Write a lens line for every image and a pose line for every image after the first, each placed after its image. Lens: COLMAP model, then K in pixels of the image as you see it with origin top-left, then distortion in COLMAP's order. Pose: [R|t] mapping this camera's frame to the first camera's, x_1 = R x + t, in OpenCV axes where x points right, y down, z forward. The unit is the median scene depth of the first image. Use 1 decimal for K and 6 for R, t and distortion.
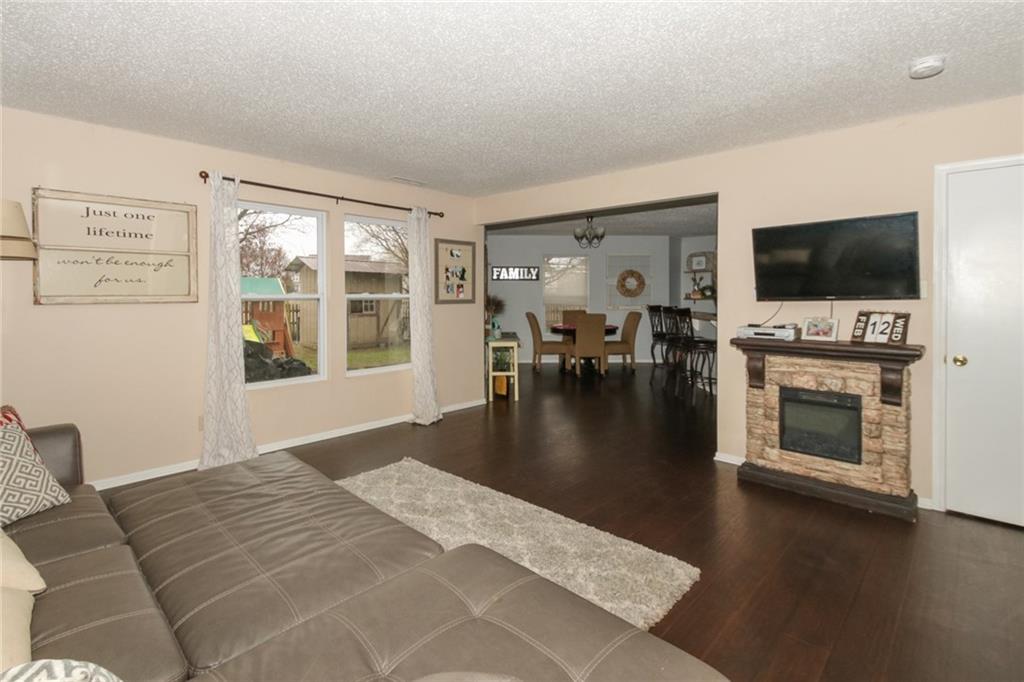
lens RADIAL K [[478.1, 0, 511.2], [0, 478.1, 296.8], [0, 0, 1]] dist [0.001727, 0.000159]
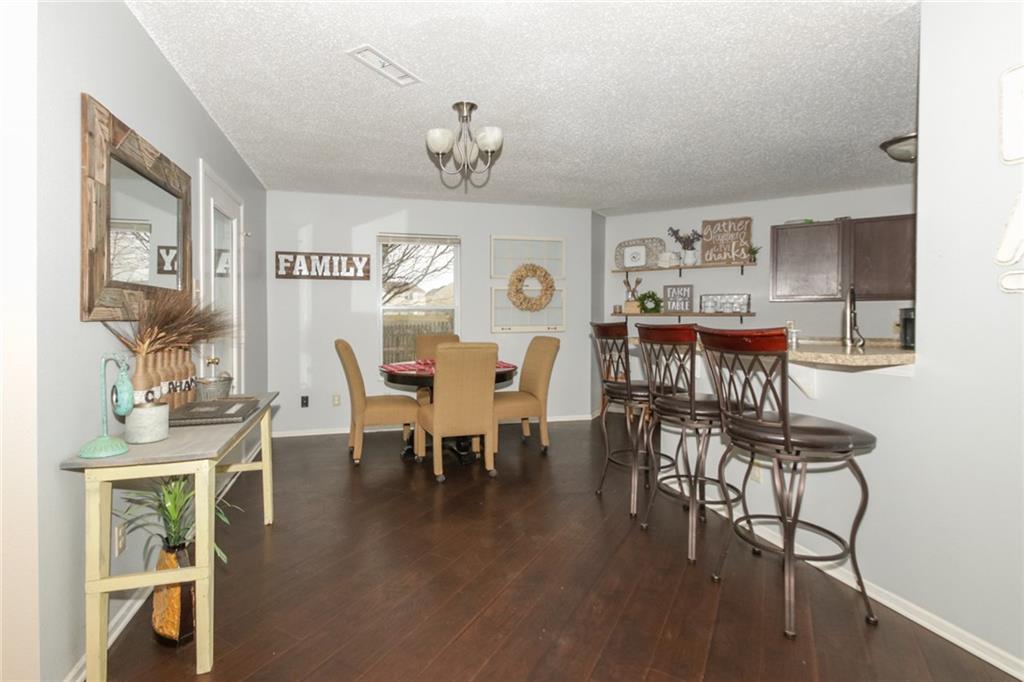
lens RADIAL K [[494.1, 0, 484.0], [0, 494.1, 316.0], [0, 0, 1]] dist [0.000128, -0.000055]
pose [[0.977428, 0.000033, 0.211268, 0.067097], [0.000791, 0.999992, -0.003816, 0.009193], [-0.211267, 0.003896, 0.977421, 0.427887]]
